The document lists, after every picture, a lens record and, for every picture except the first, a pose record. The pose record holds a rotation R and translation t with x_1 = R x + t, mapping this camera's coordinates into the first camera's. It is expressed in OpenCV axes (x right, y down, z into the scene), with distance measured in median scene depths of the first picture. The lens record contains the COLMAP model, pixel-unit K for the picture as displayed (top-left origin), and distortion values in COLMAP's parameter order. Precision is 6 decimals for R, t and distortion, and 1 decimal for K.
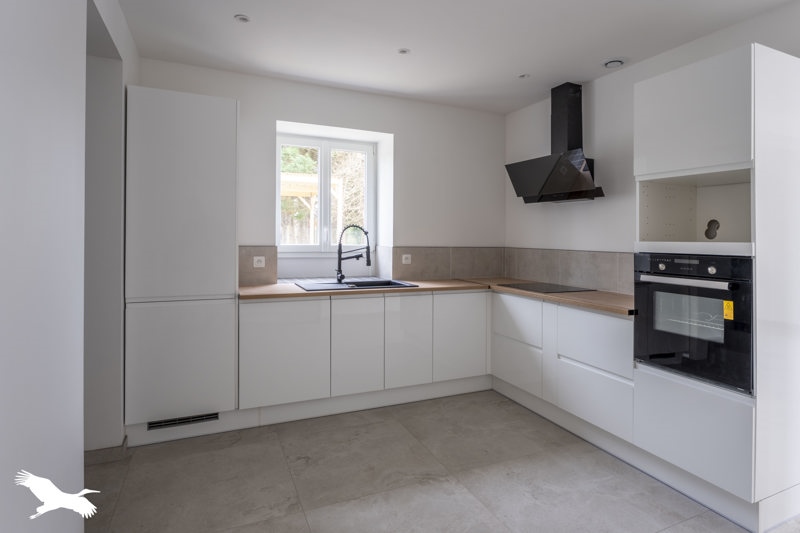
lens RADIAL K [[444.3, 0, 401.6], [0, 444.3, 237.9], [0, 0, 1]] dist [-0.018733, 0.000410]
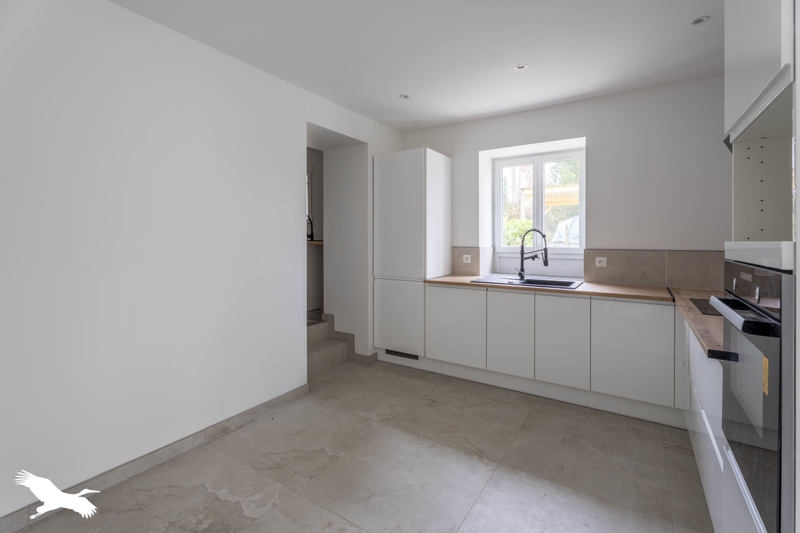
lens RADIAL K [[354.1, 0, 401.6], [0, 354.1, 245.1], [0, 0, 1]] dist [0.000397, 0.000173]
pose [[0.538987, 0.001250, -0.842313, 0.490789], [0.004661, 0.999979, 0.004466, 0.006319], [0.842301, -0.006333, 0.538970, 0.246056]]
